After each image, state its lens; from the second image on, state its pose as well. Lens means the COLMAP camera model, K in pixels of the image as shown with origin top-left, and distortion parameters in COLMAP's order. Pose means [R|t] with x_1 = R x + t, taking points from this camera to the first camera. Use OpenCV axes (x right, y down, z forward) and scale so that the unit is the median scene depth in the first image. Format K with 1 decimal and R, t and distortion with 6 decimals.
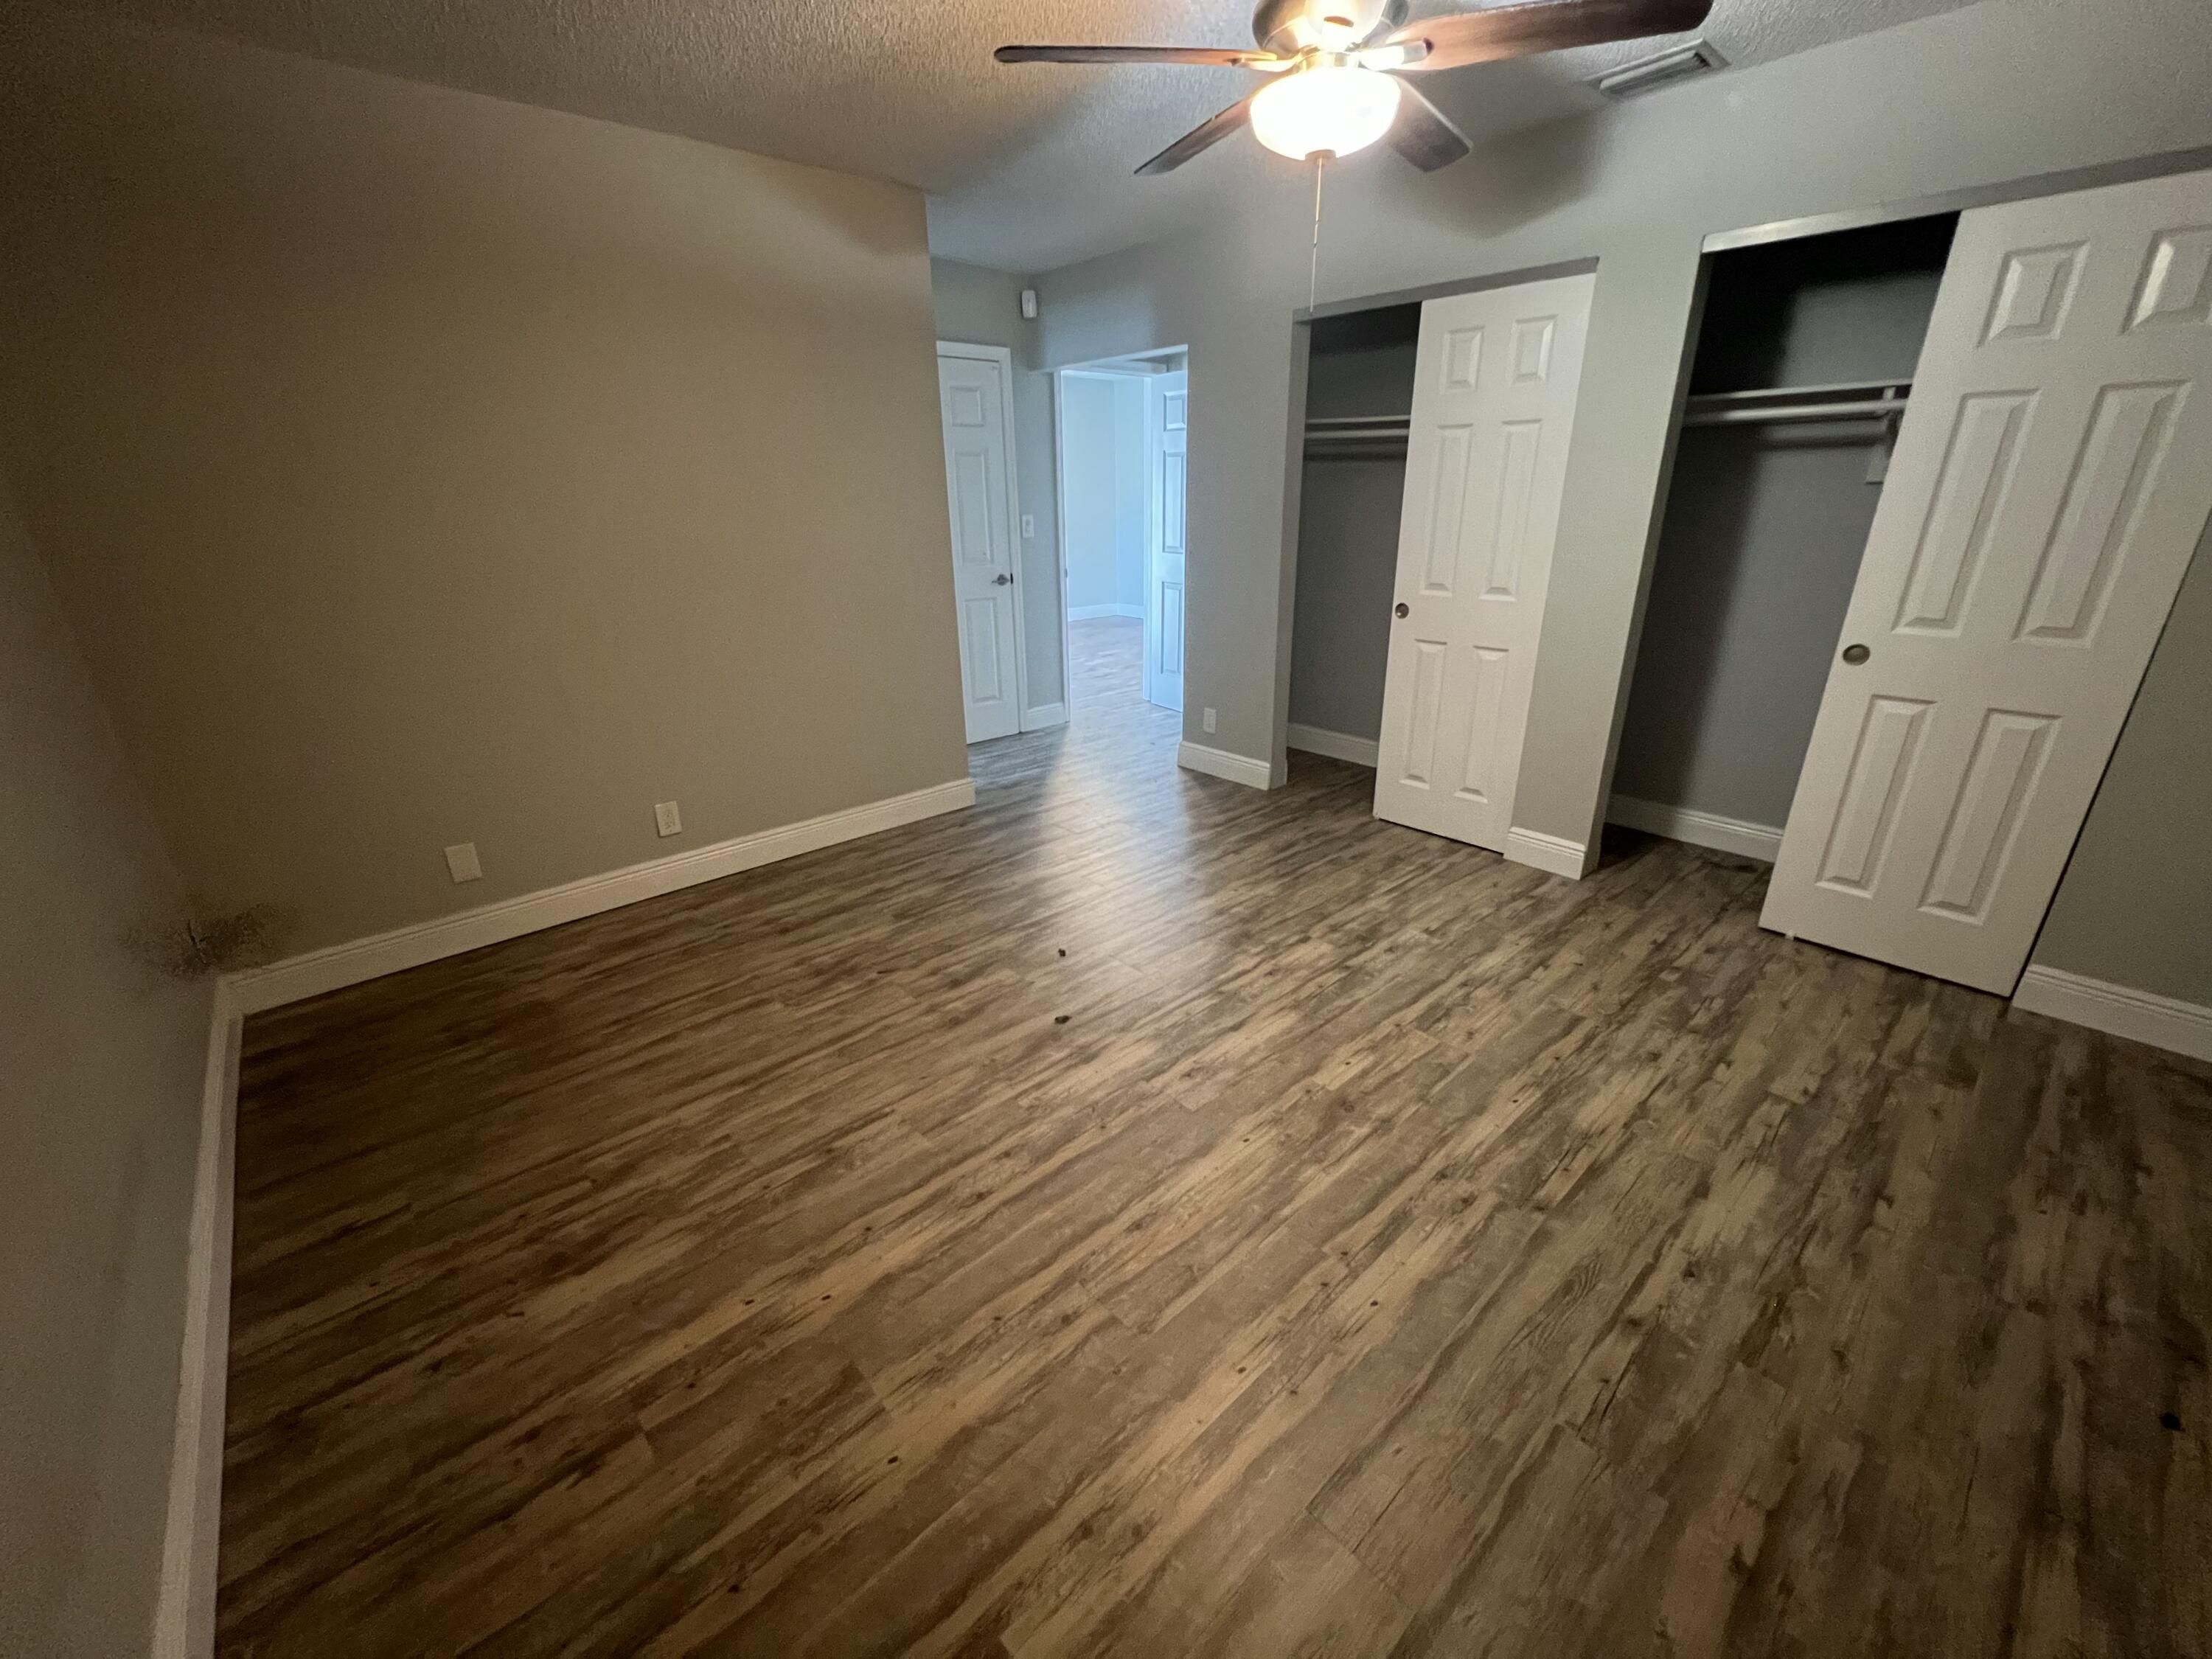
lens RADIAL K [[893.3, 0, 1106.8], [0, 893.3, 827.6], [0, 0, 1]] dist [0.000607, 0.000455]
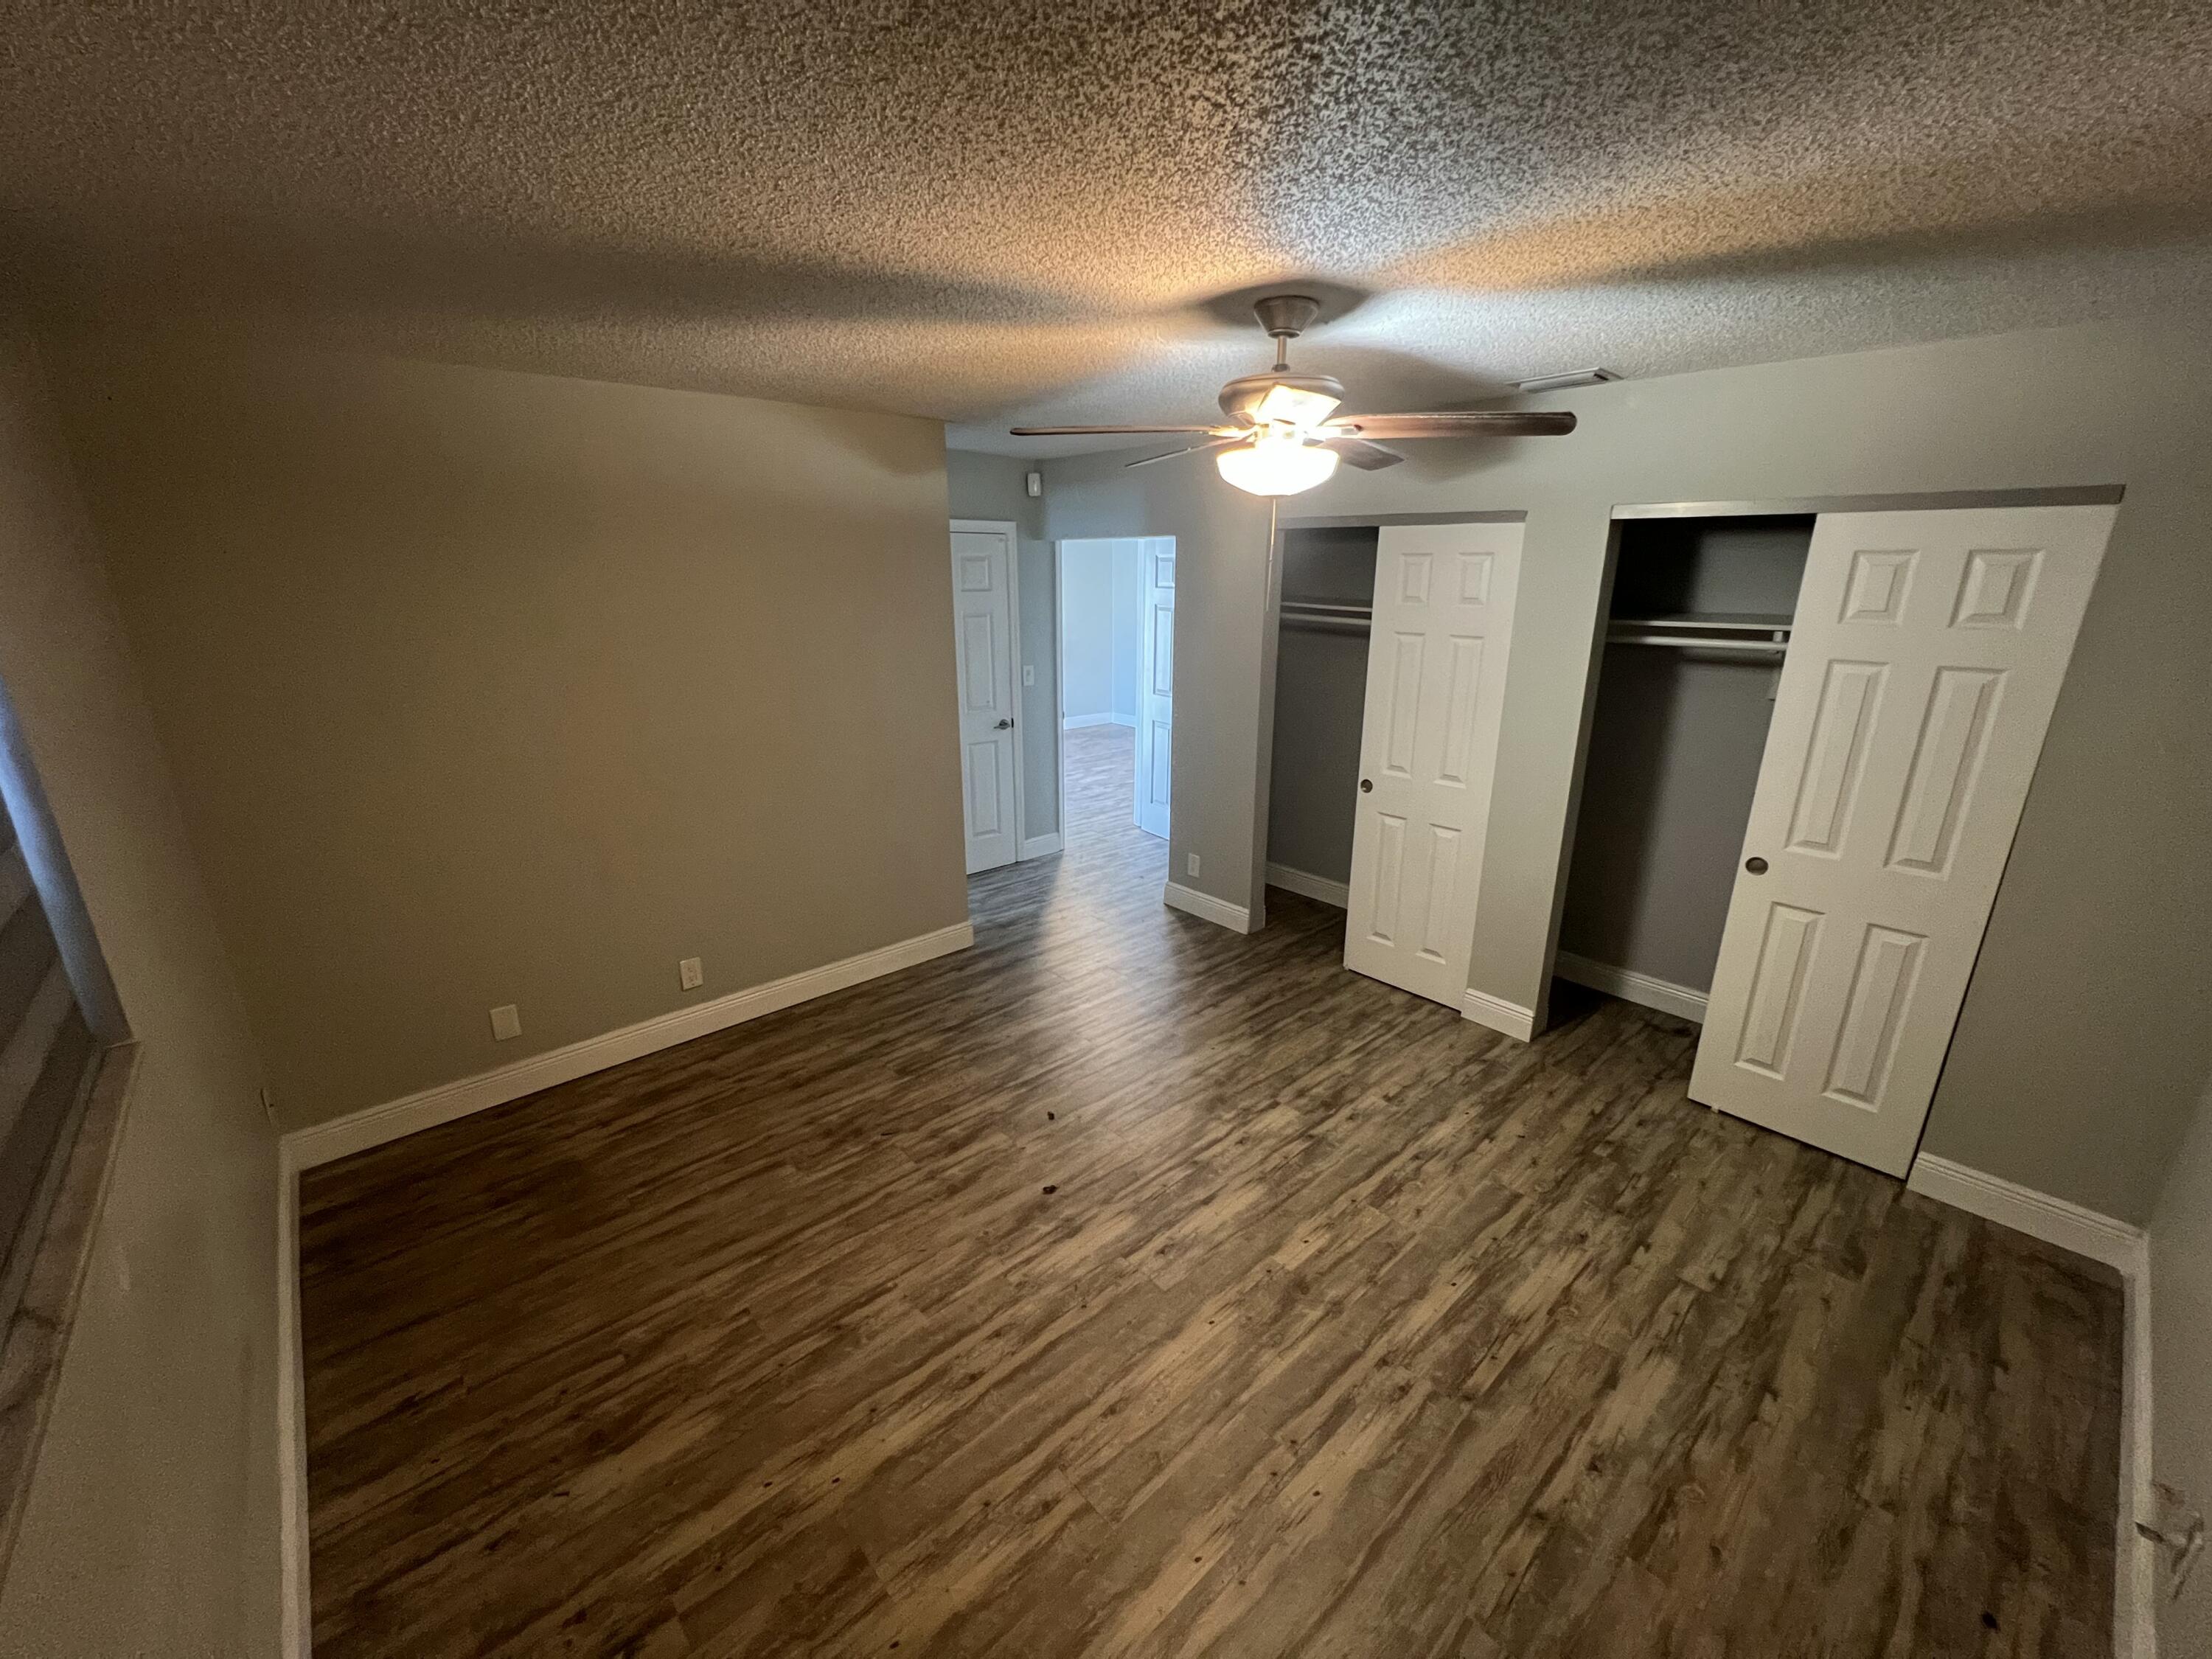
lens RADIAL K [[890.1, 0, 1106.5], [0, 890.1, 832.1], [0, 0, 1]] dist [-0.000849, 0.001217]
pose [[0.999860, 0.015806, 0.005570, 0.007795], [-0.015335, 0.996963, -0.076351, -0.158637], [-0.006760, 0.076255, 0.997065, -0.142730]]
